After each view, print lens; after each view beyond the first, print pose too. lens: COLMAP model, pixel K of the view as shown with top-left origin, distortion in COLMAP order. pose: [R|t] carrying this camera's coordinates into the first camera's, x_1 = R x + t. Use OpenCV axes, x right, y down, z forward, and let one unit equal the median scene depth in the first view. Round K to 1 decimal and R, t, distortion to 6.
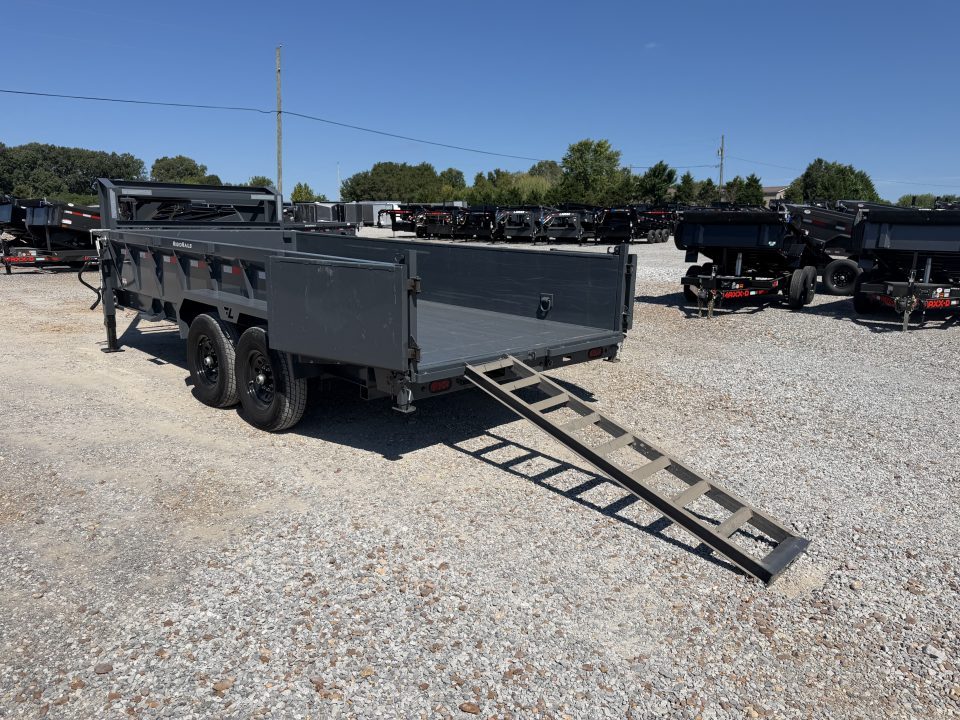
lens RADIAL K [[678.1, 0, 472.9], [0, 678.1, 359.1], [0, 0, 1]] dist [0.076420, -0.106325]
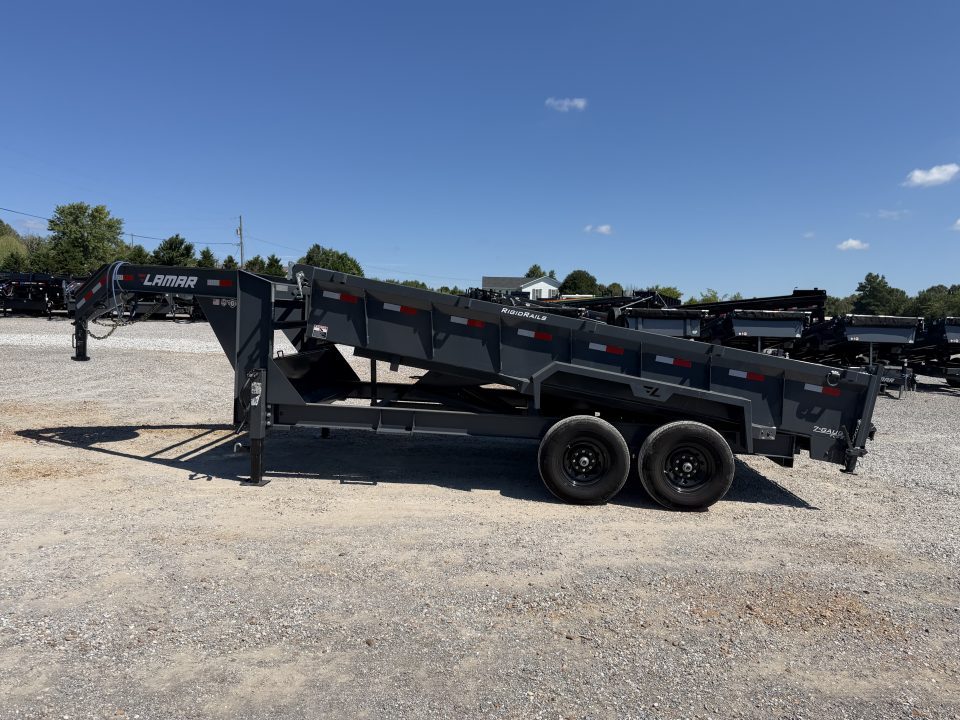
lens RADIAL K [[678.4, 0, 480.0], [0, 678.4, 360.0], [0, 0, 1]] dist [0.063715, -0.080221]
pose [[0.735578, -0.040023, 0.676257, -0.164193], [0.109484, 0.992154, -0.060369, -0.014601], [-0.668535, 0.118445, 0.734188, 0.043501]]
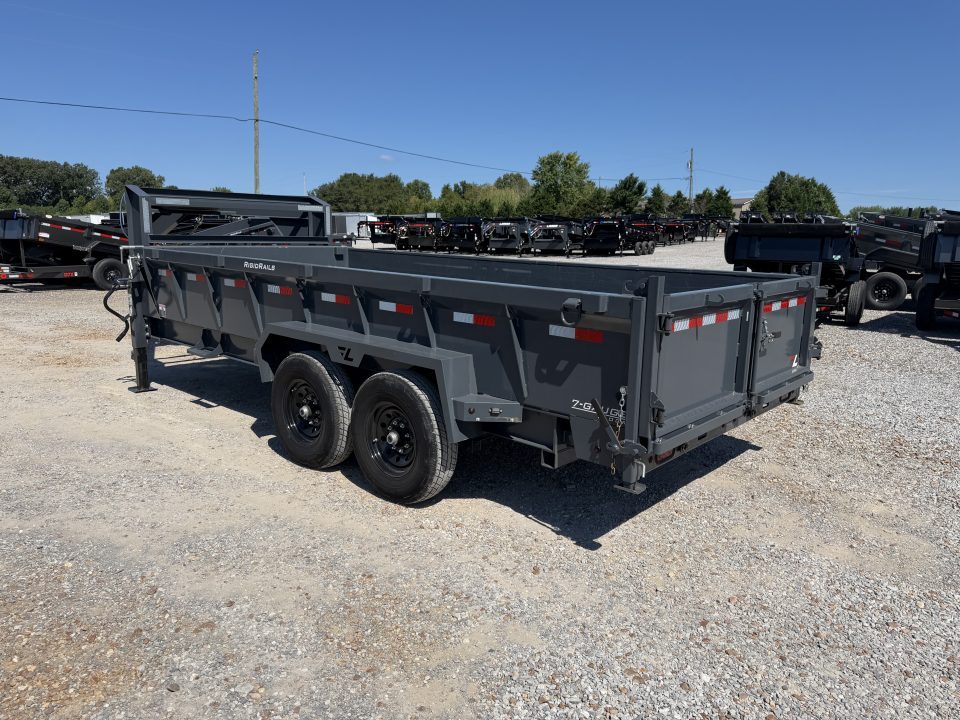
lens RADIAL K [[678.4, 0, 480.0], [0, 678.4, 360.0], [0, 0, 1]] dist [0.063715, -0.080221]
pose [[0.998002, -0.012809, 0.061876, -0.031231], [0.013729, 0.999801, -0.014465, -0.005819], [-0.061678, 0.015286, 0.997979, 0.026038]]
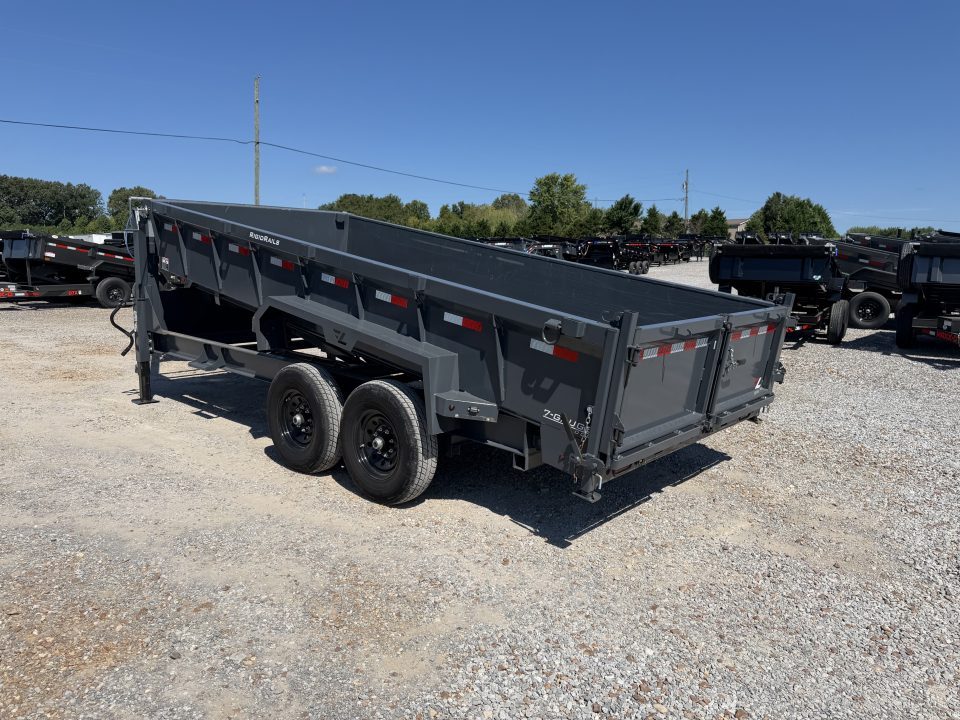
lens RADIAL K [[678.1, 0, 472.9], [0, 678.1, 359.1], [0, 0, 1]] dist [0.076420, -0.106325]
pose [[0.998448, -0.008482, 0.055034, -0.028915], [0.010905, 0.998978, -0.043875, -0.004494], [-0.054606, 0.044407, 0.997520, 0.017880]]
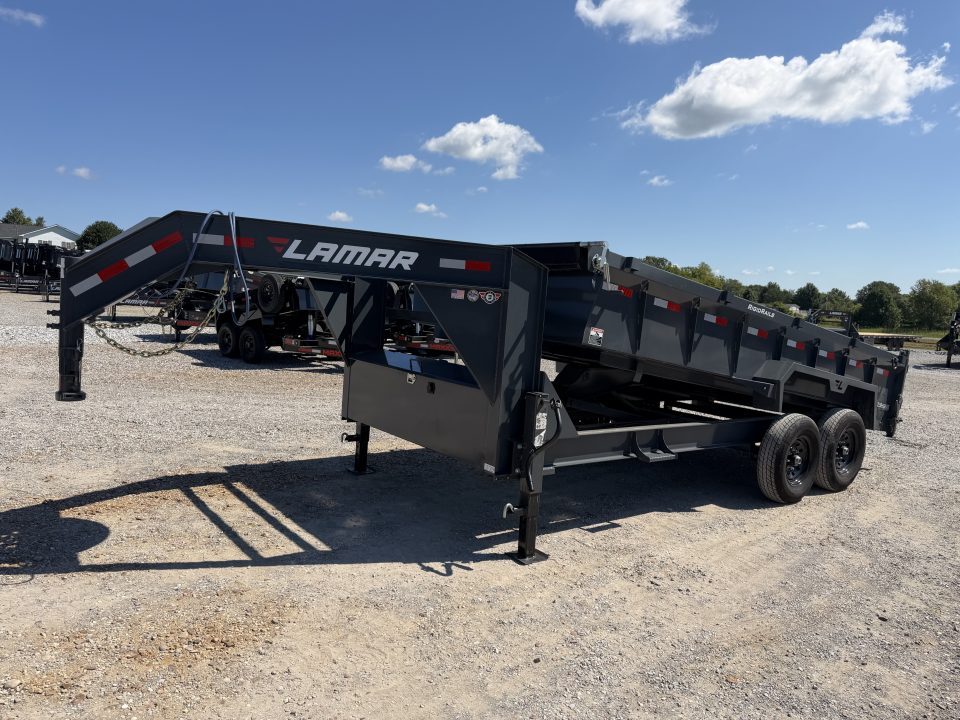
lens RADIAL K [[678.1, 0, 472.9], [0, 678.1, 359.1], [0, 0, 1]] dist [0.076420, -0.106325]
pose [[0.128639, -0.102324, 0.986398, -0.200721], [0.139203, 0.986678, 0.084199, -0.041999], [-0.981873, 0.126479, 0.141169, 0.179674]]
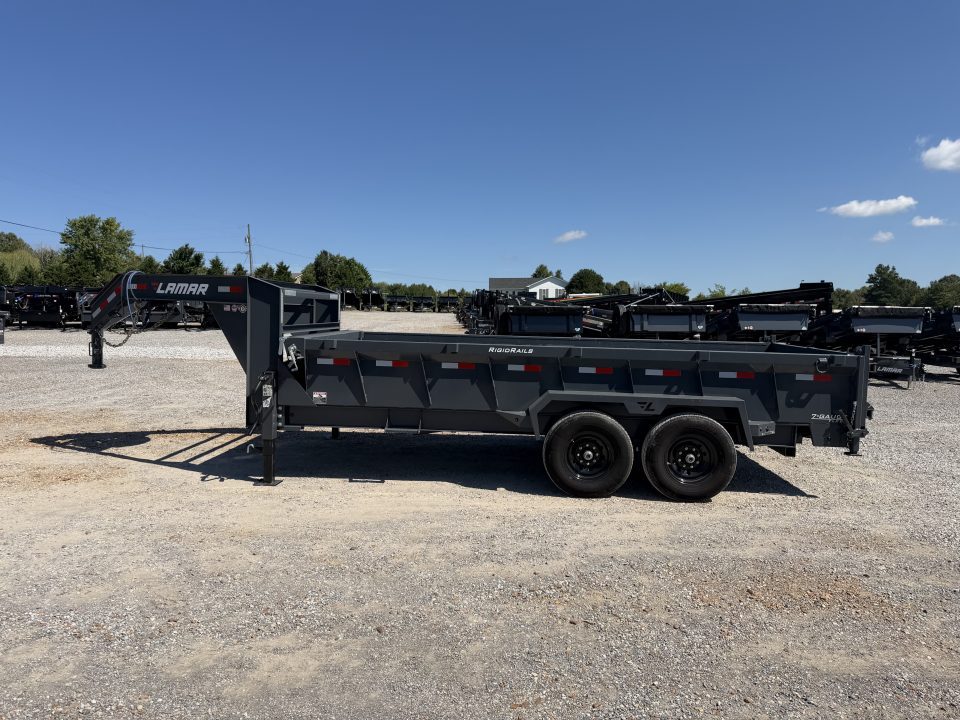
lens RADIAL K [[677.2, 0, 475.8], [0, 677.2, 355.7], [0, 0, 1]] dist [0.079862, -0.108068]
pose [[0.747598, -0.051357, 0.662163, -0.165600], [0.131250, 0.988768, -0.071496, -0.013479], [-0.651053, 0.140360, 0.745942, 0.040383]]
